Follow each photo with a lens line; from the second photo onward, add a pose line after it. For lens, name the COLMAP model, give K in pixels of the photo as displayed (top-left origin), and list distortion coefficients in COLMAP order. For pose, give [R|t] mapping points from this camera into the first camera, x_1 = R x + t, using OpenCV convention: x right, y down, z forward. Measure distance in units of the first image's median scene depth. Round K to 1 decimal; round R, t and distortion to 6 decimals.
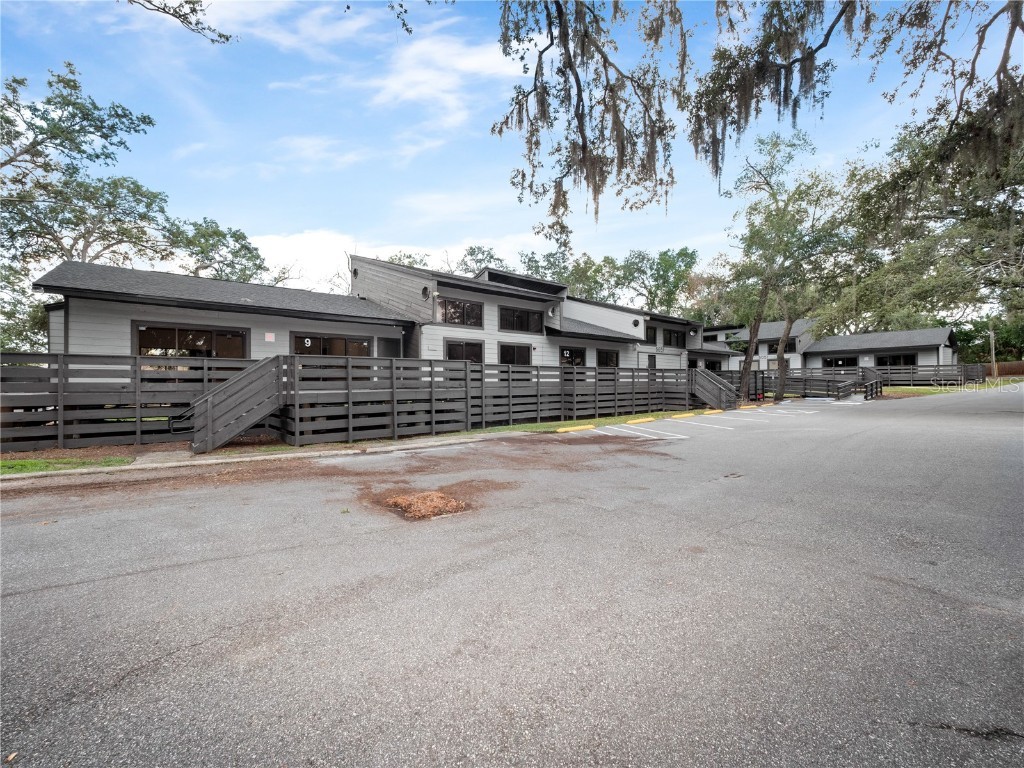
lens RADIAL K [[435.5, 0, 501.9], [0, 435.5, 384.5], [0, 0, 1]] dist [0.019407, -0.015124]
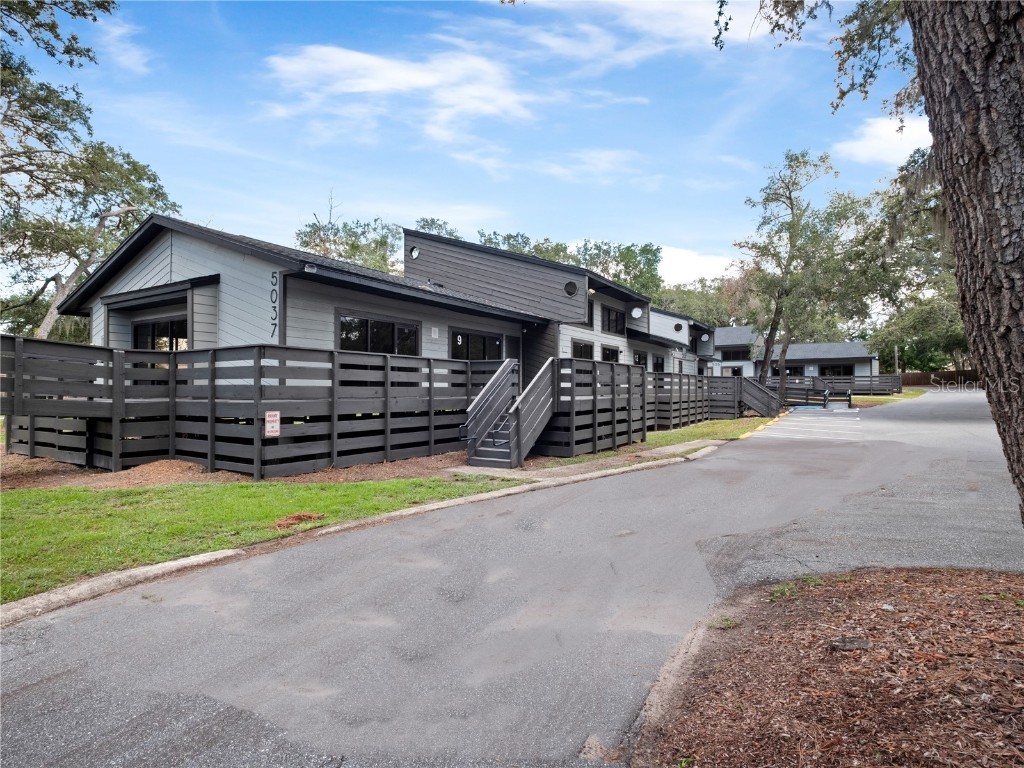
lens RADIAL K [[549.3, 0, 512.0], [0, 549.3, 384.0], [0, 0, 1]] dist [-0.002920, -0.000236]
pose [[0.950771, 0.011890, 0.309666, -0.406507], [-0.008306, 0.999882, -0.012890, 0.000714], [-0.309783, 0.009683, 0.950758, -0.021341]]
